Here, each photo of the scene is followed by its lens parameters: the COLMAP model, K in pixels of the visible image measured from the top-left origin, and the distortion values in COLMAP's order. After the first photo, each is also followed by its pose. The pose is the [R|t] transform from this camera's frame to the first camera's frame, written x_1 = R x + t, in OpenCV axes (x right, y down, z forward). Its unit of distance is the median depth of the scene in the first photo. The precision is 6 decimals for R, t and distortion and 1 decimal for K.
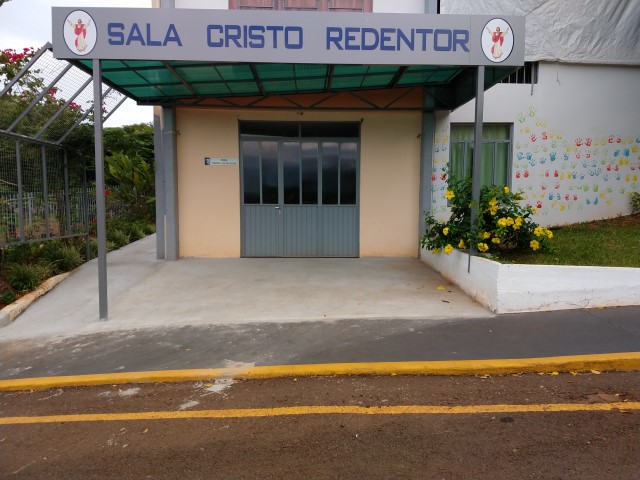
lens RADIAL K [[571.0, 0, 320.3], [0, 571.0, 262.1], [0, 0, 1]] dist [0.149750, -0.296525]
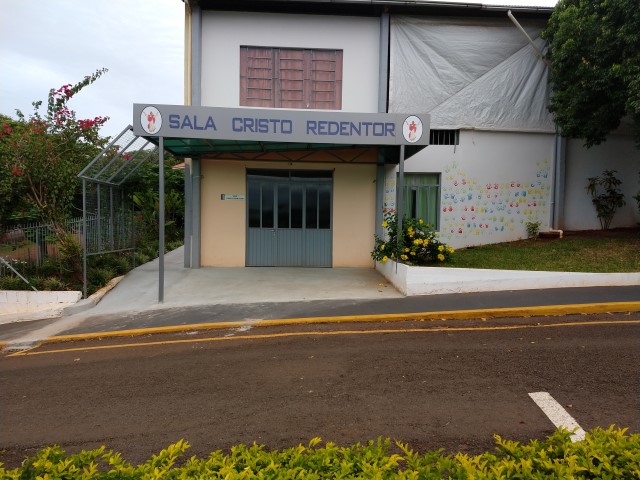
lens RADIAL K [[571.0, 0, 323.7], [0, 571.0, 257.0], [0, 0, 1]] dist [0.149750, -0.296525]
pose [[0.999654, 0.008483, 0.024907, 0.019541], [-0.007305, 0.998868, -0.046999, 0.046273], [-0.025278, 0.046801, 0.998584, -0.536861]]
